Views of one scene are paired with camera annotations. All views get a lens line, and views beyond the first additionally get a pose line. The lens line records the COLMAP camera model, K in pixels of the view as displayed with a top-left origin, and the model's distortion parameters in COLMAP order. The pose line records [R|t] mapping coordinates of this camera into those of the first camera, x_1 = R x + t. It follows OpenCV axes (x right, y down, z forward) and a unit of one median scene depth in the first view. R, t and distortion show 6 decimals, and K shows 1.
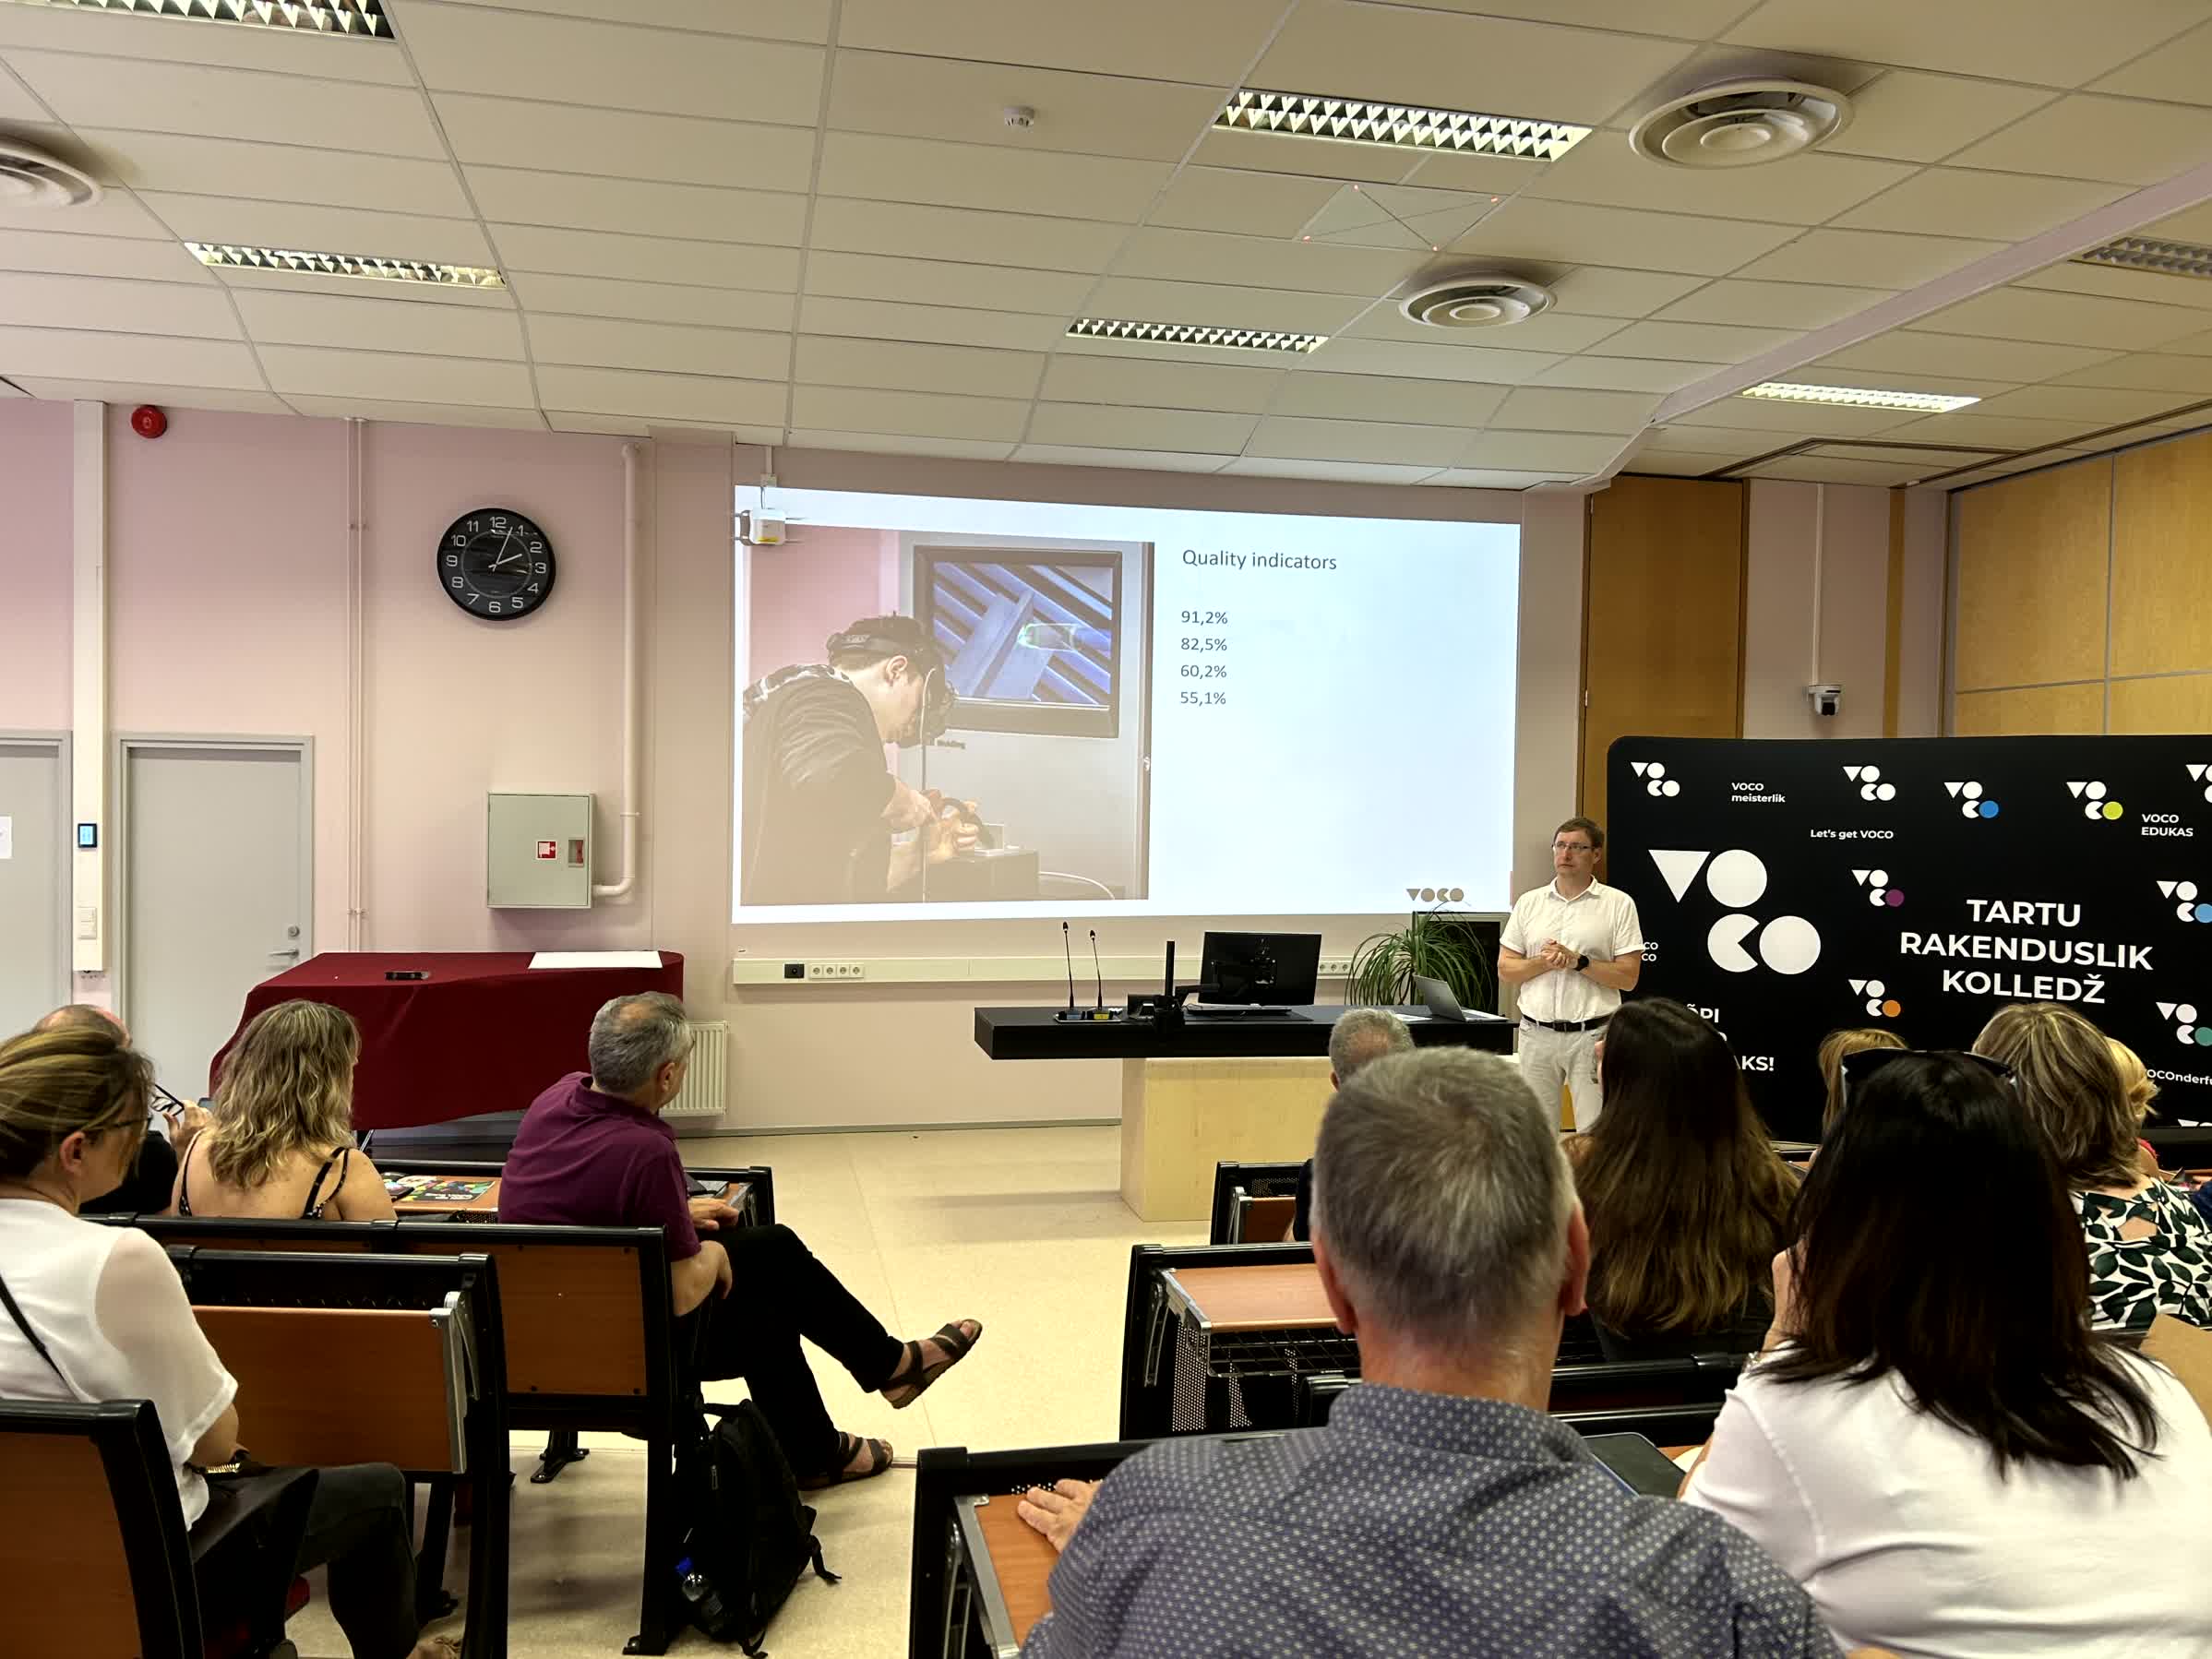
lens RADIAL K [[1672.0, 0, 1106.0], [0, 1672.0, 829.5], [0, 0, 1]] dist [0.027246, -0.040418]
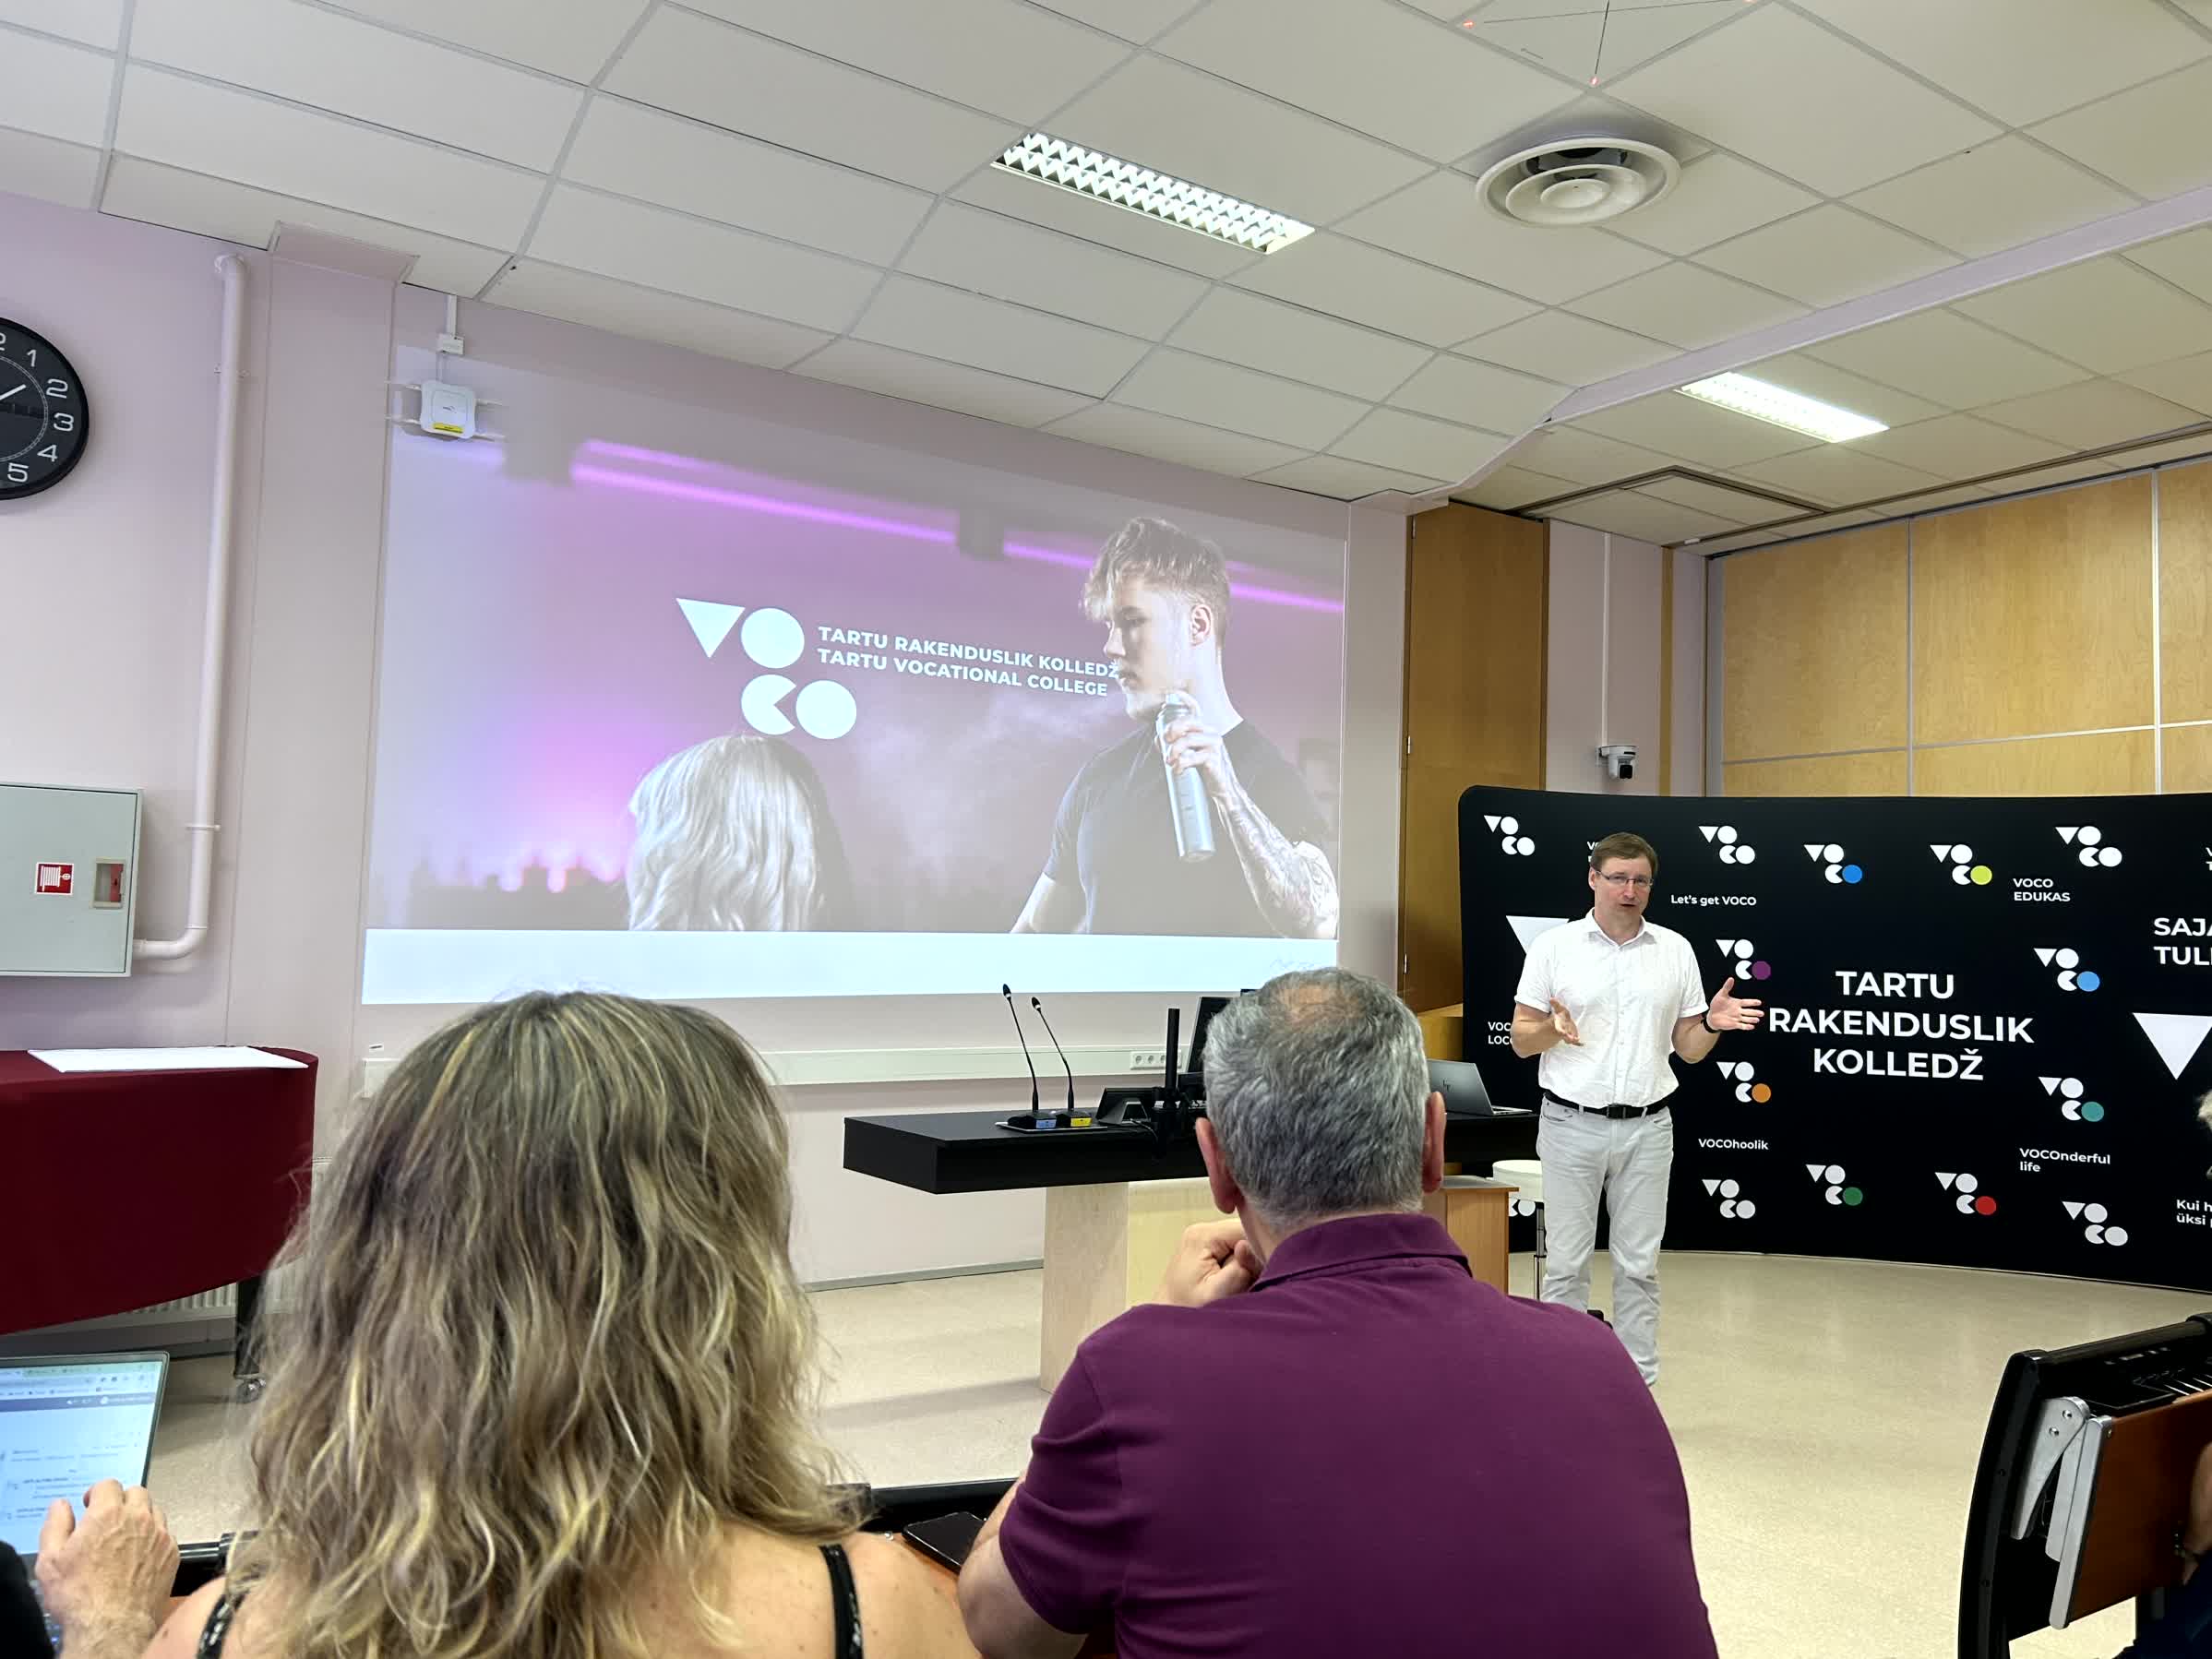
lens RADIAL K [[1672.0, 0, 1106.0], [0, 1672.0, 829.5], [0, 0, 1]] dist [0.027246, -0.040418]
pose [[0.925922, 0.035131, 0.376079, -0.209349], [-0.006734, 0.997042, -0.076558, 0.037673], [-0.377656, 0.068354, 0.923420, 0.297108]]
